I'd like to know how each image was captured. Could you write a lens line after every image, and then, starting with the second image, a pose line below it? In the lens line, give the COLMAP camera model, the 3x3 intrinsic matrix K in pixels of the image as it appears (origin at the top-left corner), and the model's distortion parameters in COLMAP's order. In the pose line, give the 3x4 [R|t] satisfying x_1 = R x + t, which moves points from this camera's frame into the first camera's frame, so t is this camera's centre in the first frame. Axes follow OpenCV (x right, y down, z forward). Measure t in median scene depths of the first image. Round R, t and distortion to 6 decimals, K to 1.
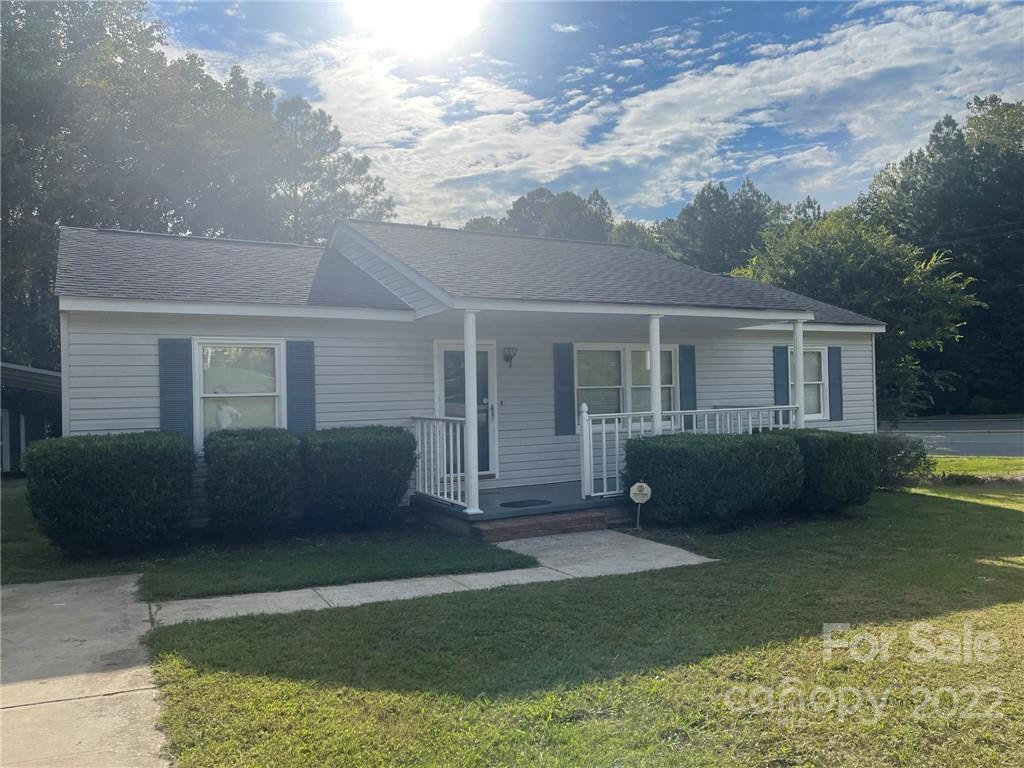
lens RADIAL K [[731.6, 0, 512.0], [0, 731.6, 384.0], [0, 0, 1]] dist [0.131970, -0.192897]
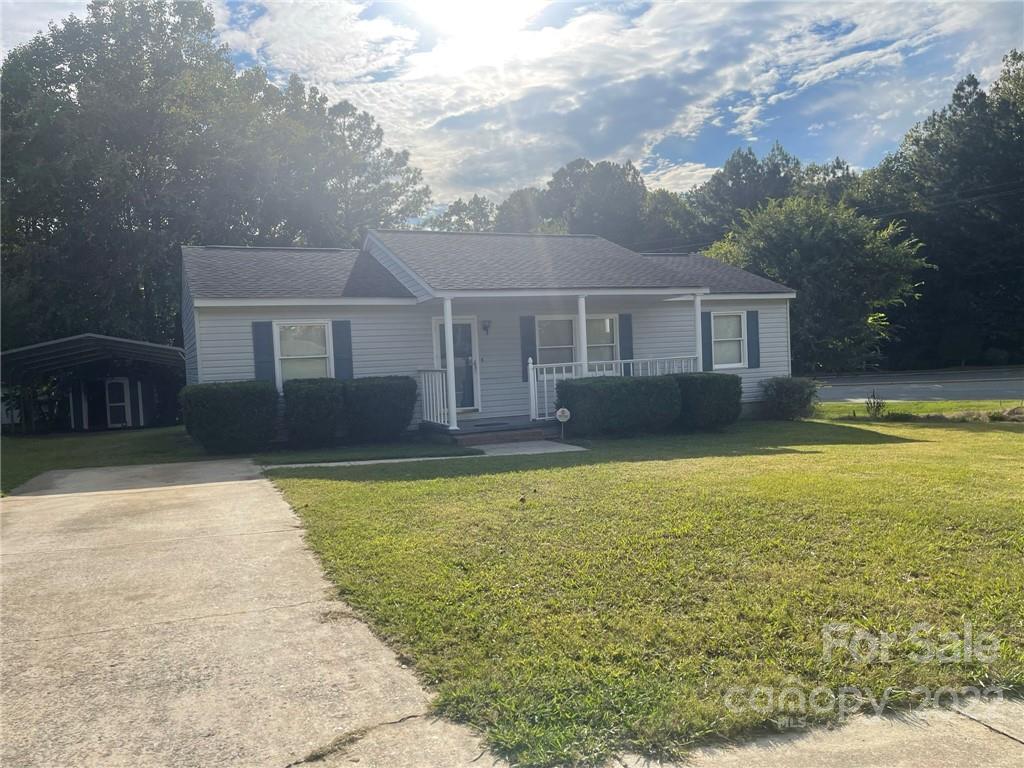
lens RADIAL K [[731.6, 0, 512.0], [0, 731.6, 384.0], [0, 0, 1]] dist [0.131970, -0.192897]
pose [[0.996456, -0.022136, -0.081145, 0.137307], [0.025835, 0.998661, 0.044829, 0.009779], [0.080044, -0.046767, 0.995694, -0.362899]]
